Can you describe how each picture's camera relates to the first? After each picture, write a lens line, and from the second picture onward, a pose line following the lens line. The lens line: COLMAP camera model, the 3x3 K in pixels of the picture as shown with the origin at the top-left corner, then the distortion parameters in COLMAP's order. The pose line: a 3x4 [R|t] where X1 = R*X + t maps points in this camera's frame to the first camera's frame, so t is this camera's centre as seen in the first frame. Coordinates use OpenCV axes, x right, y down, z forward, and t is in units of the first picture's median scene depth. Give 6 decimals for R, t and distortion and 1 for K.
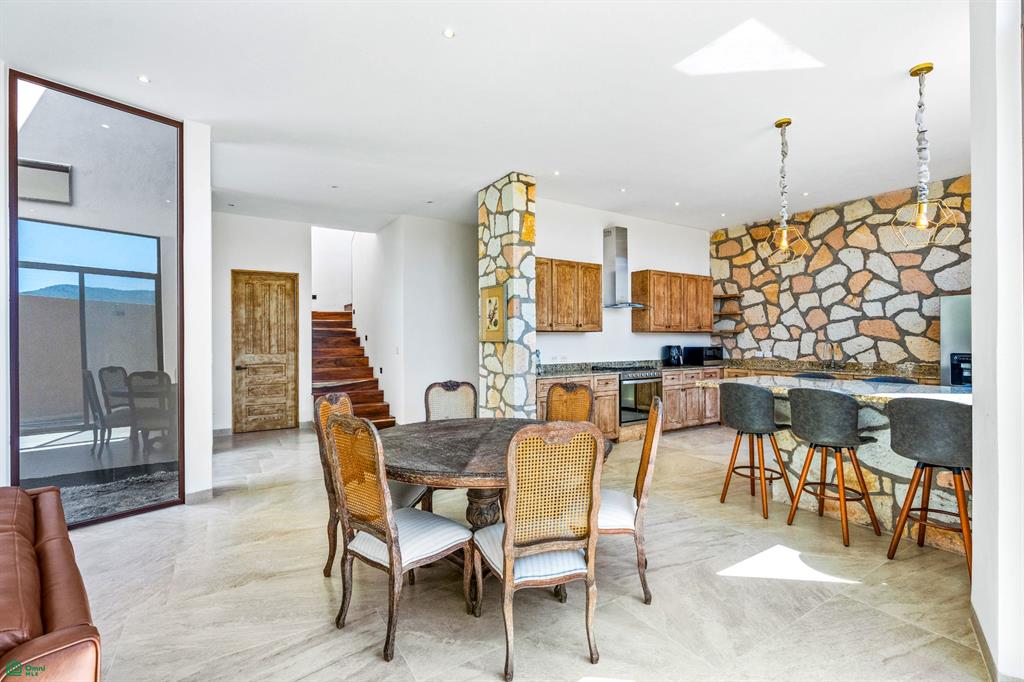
lens RADIAL K [[460.3, 0, 513.6], [0, 460.3, 339.8], [0, 0, 1]] dist [-0.008122, 0.001218]
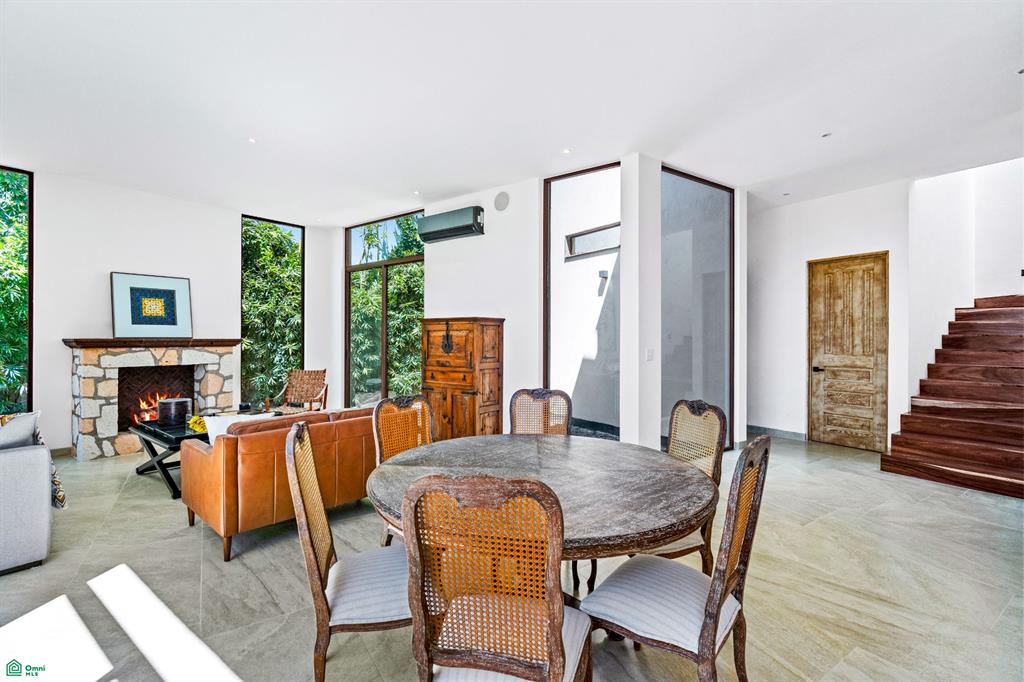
lens RADIAL K [[460.3, 0, 513.6], [0, 460.3, 339.8], [0, 0, 1]] dist [-0.008122, 0.001218]
pose [[0.026412, 0.009234, -0.999608, 0.299177], [-0.003656, 0.999952, 0.009140, -0.002519], [0.999644, 0.003413, 0.026445, 0.401353]]
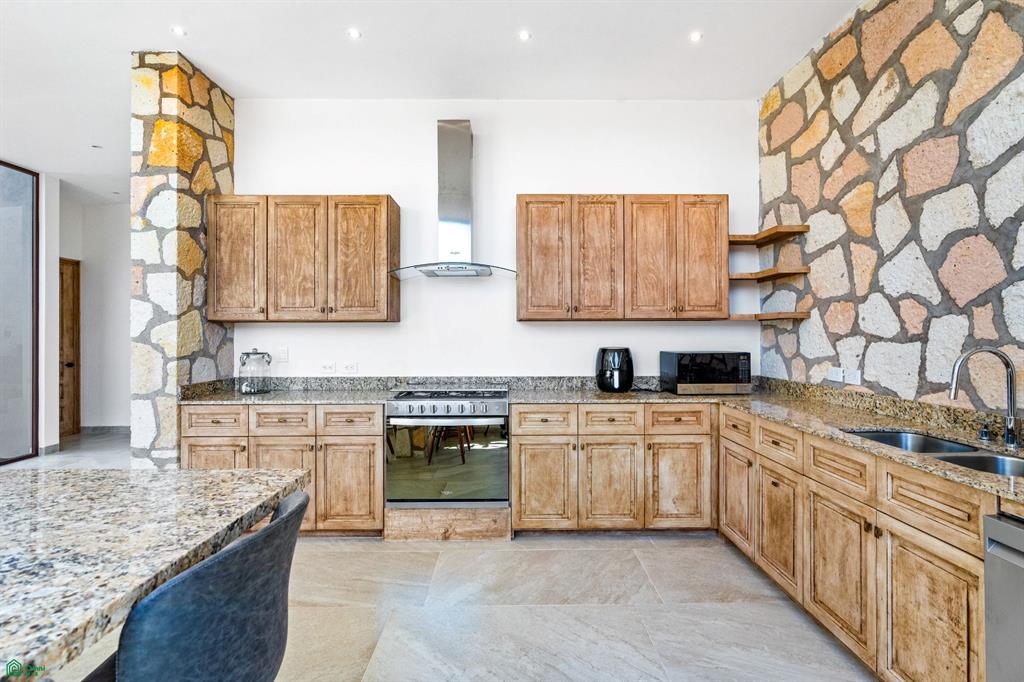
lens RADIAL K [[468.2, 0, 515.7], [0, 468.2, 332.9], [0, 0, 1]] dist [-0.007795, 0.000321]
pose [[0.849135, 0.000546, -0.528175, 0.579258], [-0.001369, 0.999998, -0.001167, -0.002960], [0.528173, 0.001714, 0.849135, 0.593498]]
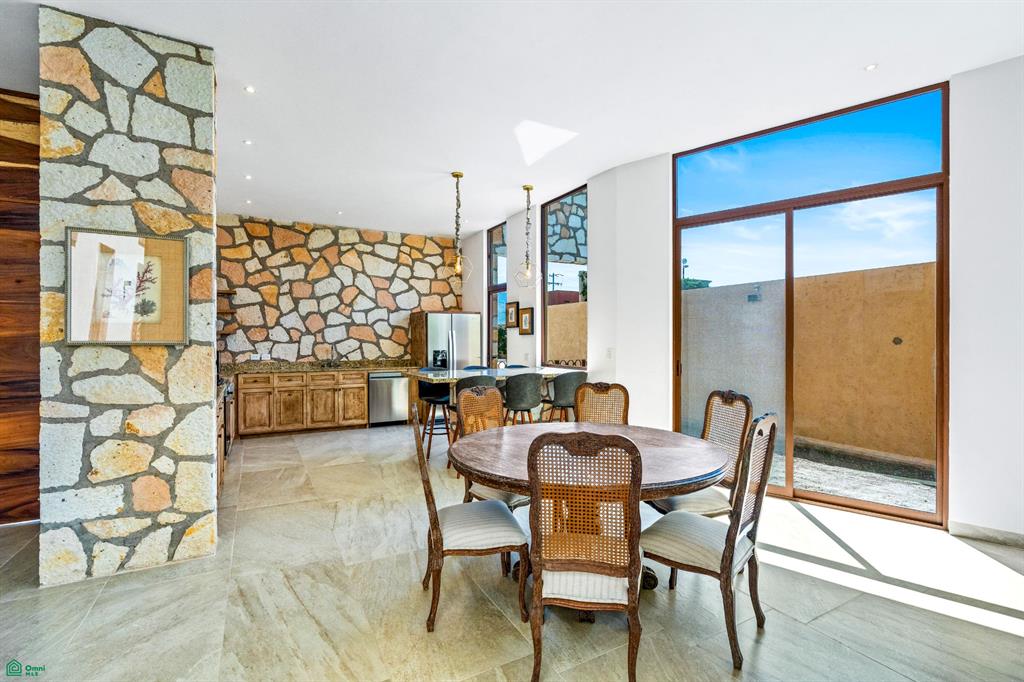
lens RADIAL K [[464.2, 0, 512.0], [0, 464.2, 341.0], [0, 0, 1]] dist [-0.003024, 0.000579]
pose [[0.061424, 0.003609, 0.998105, -0.438410], [0.001033, 0.999993, -0.003680, 0.002417], [-0.998111, 0.001257, 0.061420, 0.465490]]
